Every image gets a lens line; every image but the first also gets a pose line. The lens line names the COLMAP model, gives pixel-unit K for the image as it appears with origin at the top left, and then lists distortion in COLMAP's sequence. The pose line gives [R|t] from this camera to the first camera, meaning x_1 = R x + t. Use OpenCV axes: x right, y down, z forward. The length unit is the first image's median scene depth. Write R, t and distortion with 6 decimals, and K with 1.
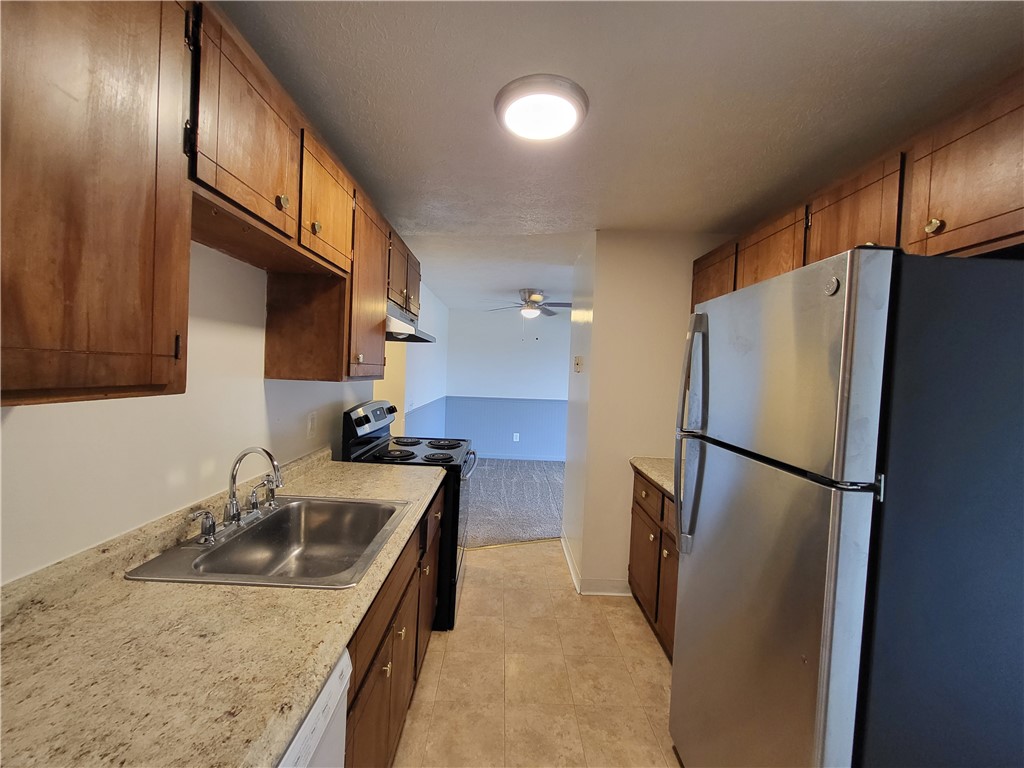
lens RADIAL K [[403.0, 0, 507.4], [0, 403.0, 385.5], [0, 0, 1]] dist [0.001284, -0.000049]
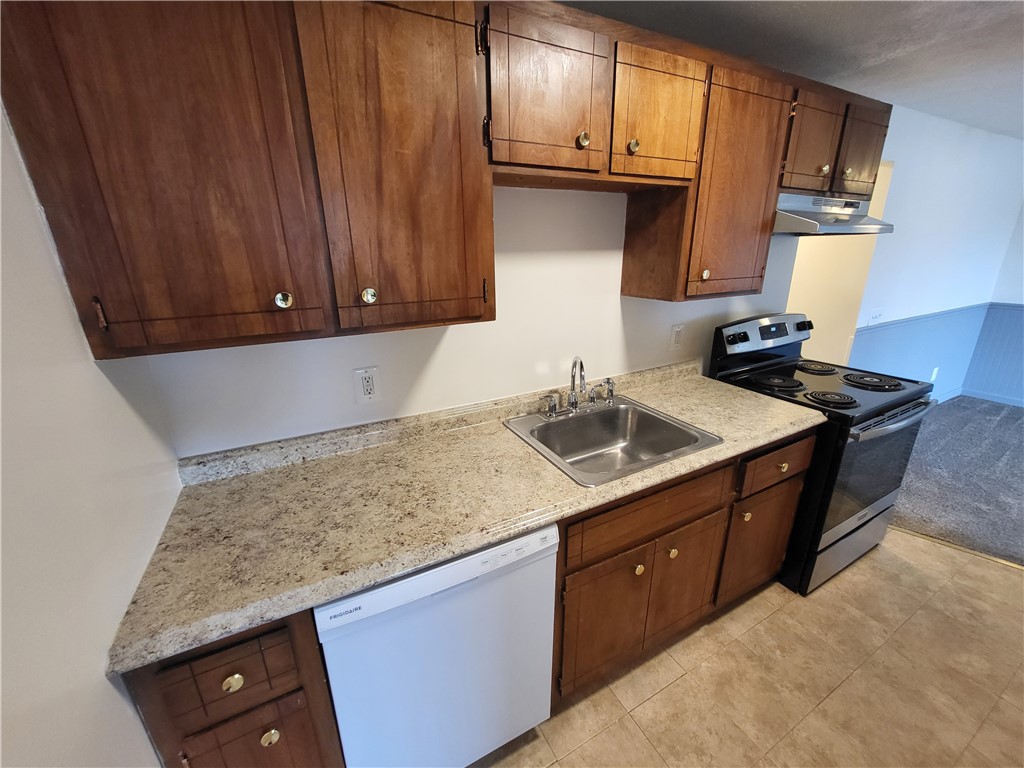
lens RADIAL K [[403.0, 0, 507.4], [0, 403.0, 385.5], [0, 0, 1]] dist [0.001284, -0.000049]
pose [[0.451781, 0.232365, -0.861336, 0.303837], [0.006609, 0.964586, 0.263685, -0.075166], [0.892104, -0.124821, 0.434246, 0.185823]]
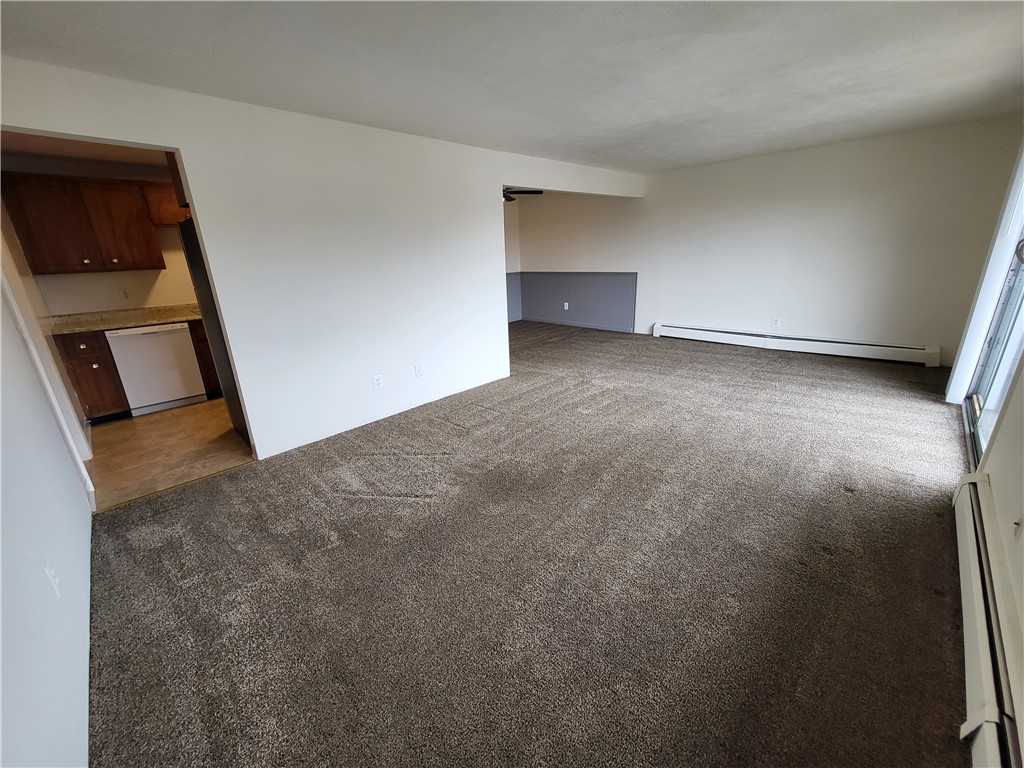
lens RADIAL K [[403.0, 0, 507.4], [0, 403.0, 385.5], [0, 0, 1]] dist [0.001284, -0.000049]
pose [[0.699117, 0.149316, -0.699242, 3.109921], [0.049493, 0.965500, 0.255657, 0.179062], [0.713292, -0.213342, 0.667607, 0.190085]]
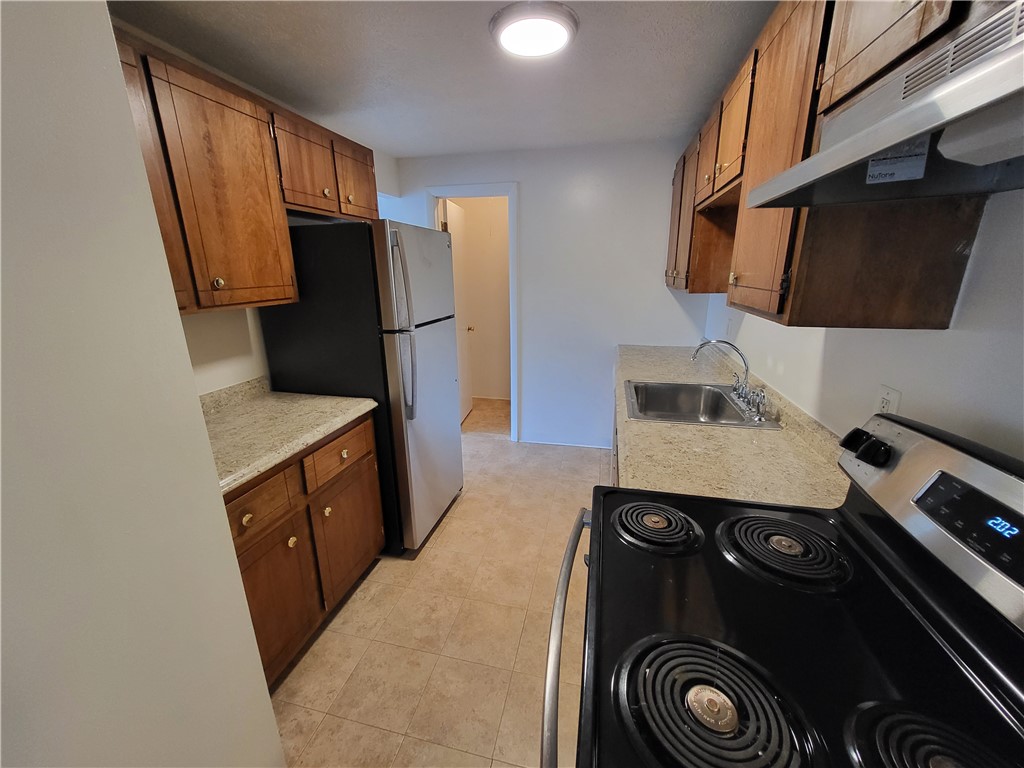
lens RADIAL K [[403.0, 0, 507.4], [0, 403.0, 385.5], [0, 0, 1]] dist [0.001284, -0.000049]
pose [[-0.969744, -0.092851, 0.225776, -0.158779], [-0.016257, 0.947354, 0.319774, -0.120303], [-0.243581, 0.306429, -0.920201, 2.041687]]
